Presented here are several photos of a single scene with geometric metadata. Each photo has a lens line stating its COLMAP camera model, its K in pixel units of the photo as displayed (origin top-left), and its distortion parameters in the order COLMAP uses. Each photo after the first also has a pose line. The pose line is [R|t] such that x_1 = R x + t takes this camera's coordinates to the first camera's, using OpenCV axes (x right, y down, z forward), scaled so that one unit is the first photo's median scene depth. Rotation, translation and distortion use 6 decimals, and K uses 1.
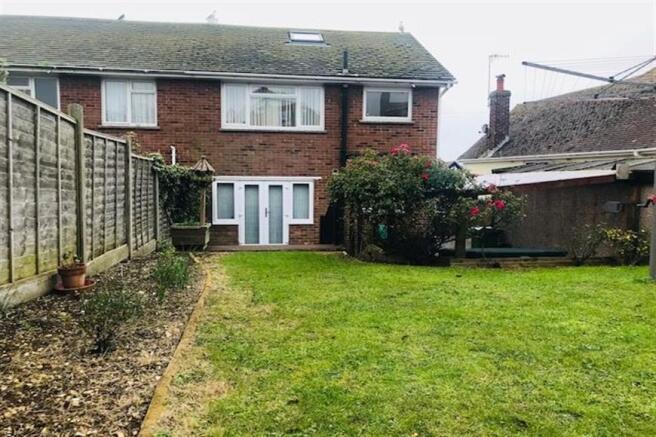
lens RADIAL K [[570.5, 0, 329.0], [0, 570.5, 215.7], [0, 0, 1]] dist [0.063834, -0.010409]
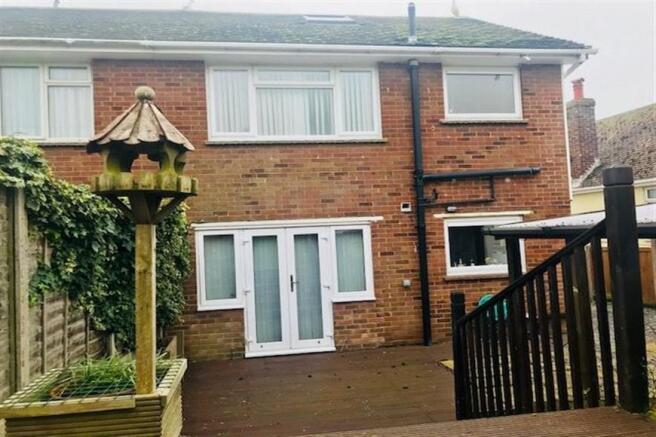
lens RADIAL K [[570.5, 0, 325.0], [0, 570.5, 219.6], [0, 0, 1]] dist [0.063834, -0.010409]
pose [[0.998632, -0.048679, 0.019078, -0.084413], [0.050256, 0.994357, -0.093429, -0.013807], [-0.014422, 0.094260, 0.995443, 0.426658]]
